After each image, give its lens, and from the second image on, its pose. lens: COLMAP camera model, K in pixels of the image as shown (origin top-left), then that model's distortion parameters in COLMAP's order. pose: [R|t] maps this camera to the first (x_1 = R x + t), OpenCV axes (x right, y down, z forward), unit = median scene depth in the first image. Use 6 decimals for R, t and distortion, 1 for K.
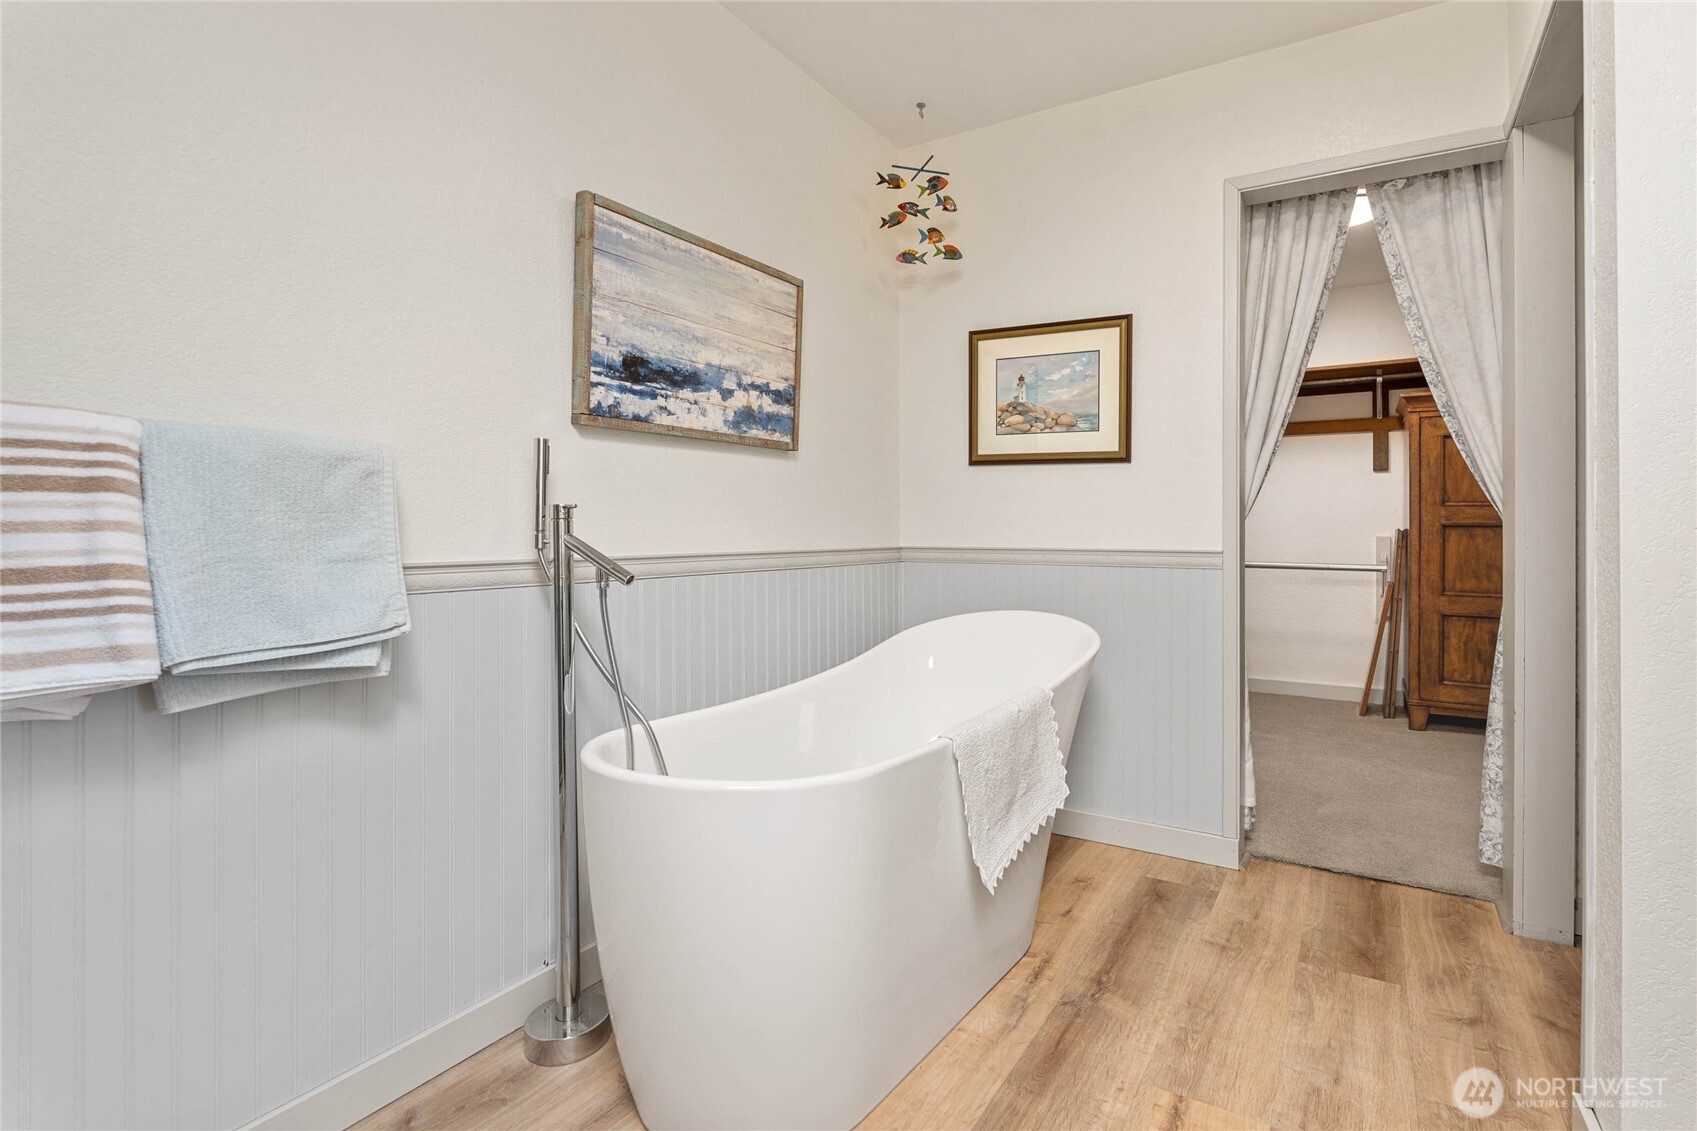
lens RADIAL K [[797.9, 0, 928.1], [0, 797.9, 523.6], [0, 0, 1]] dist [-0.002218, -0.000201]
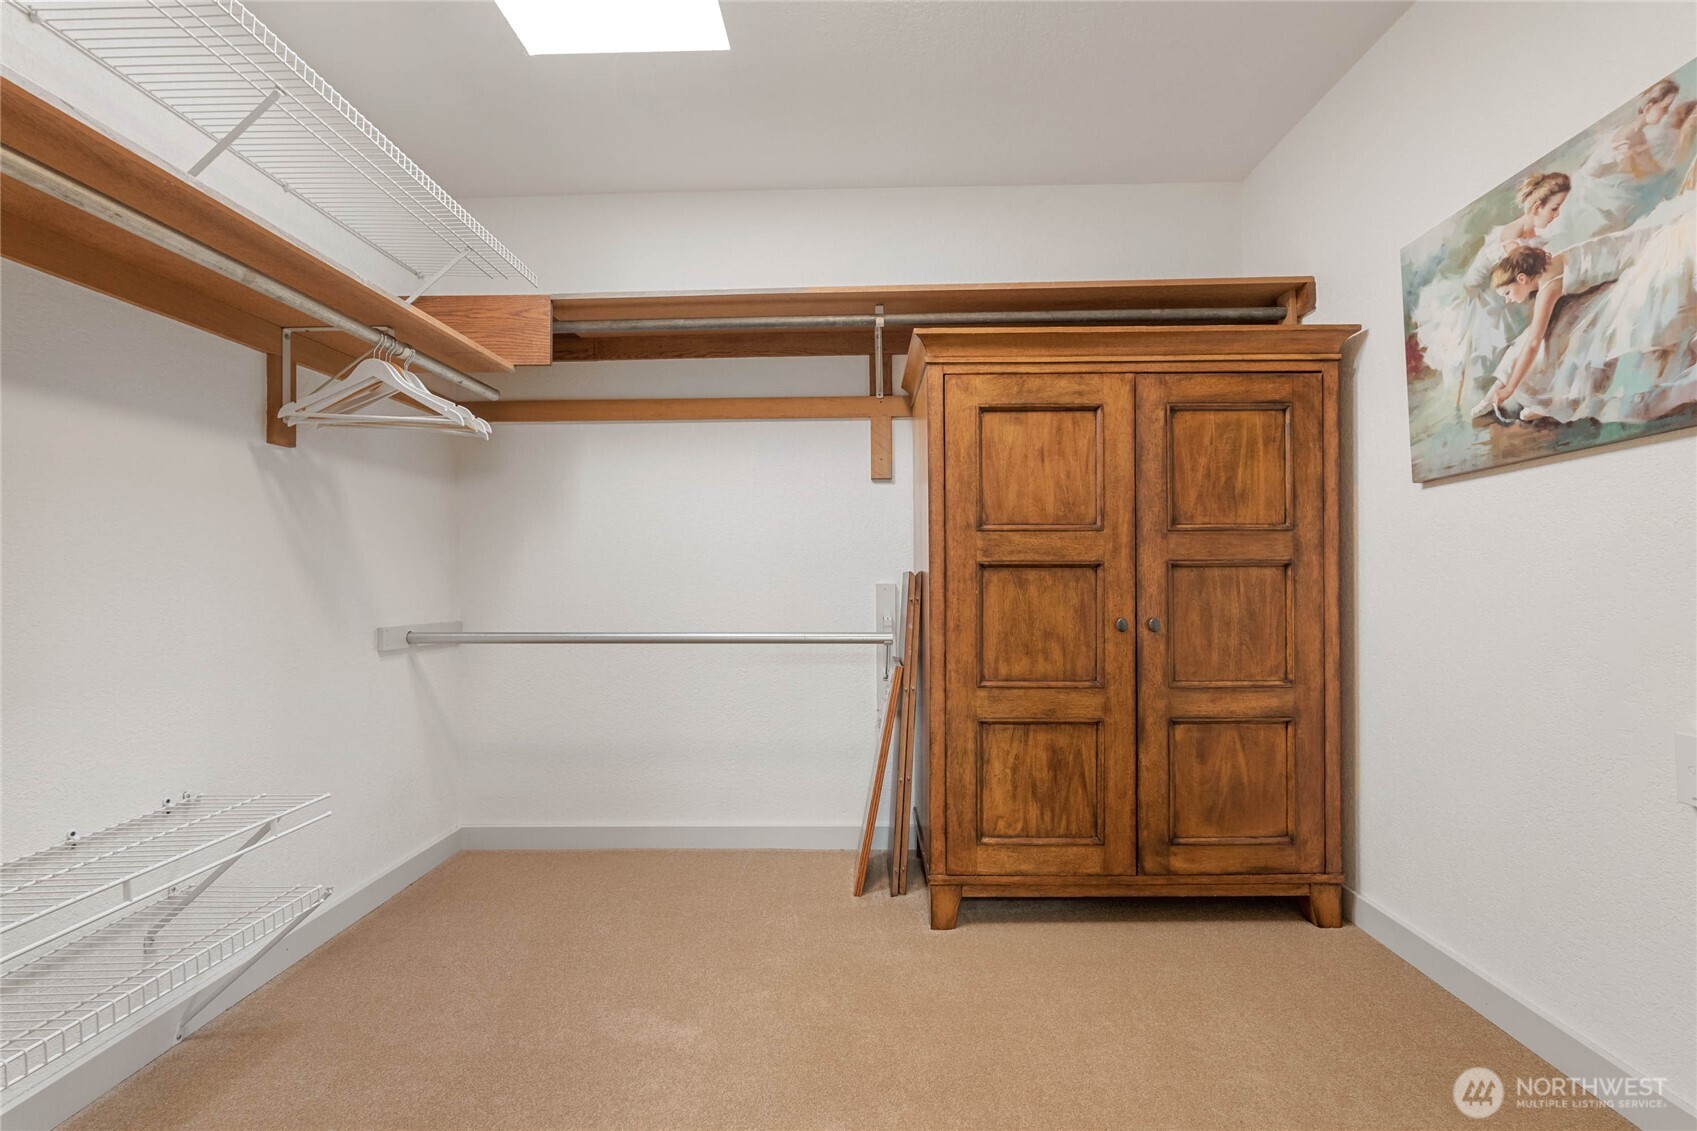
lens RADIAL K [[759.0, 0, 848.5], [0, 759.0, 565.5], [0, 0, 1]] dist [-0.000734, -0.000061]
pose [[0.887511, -0.003895, 0.460769, 0.310333], [0.007105, 0.999961, -0.005232, 0.004706], [-0.460731, 0.007917, 0.887505, 0.557255]]
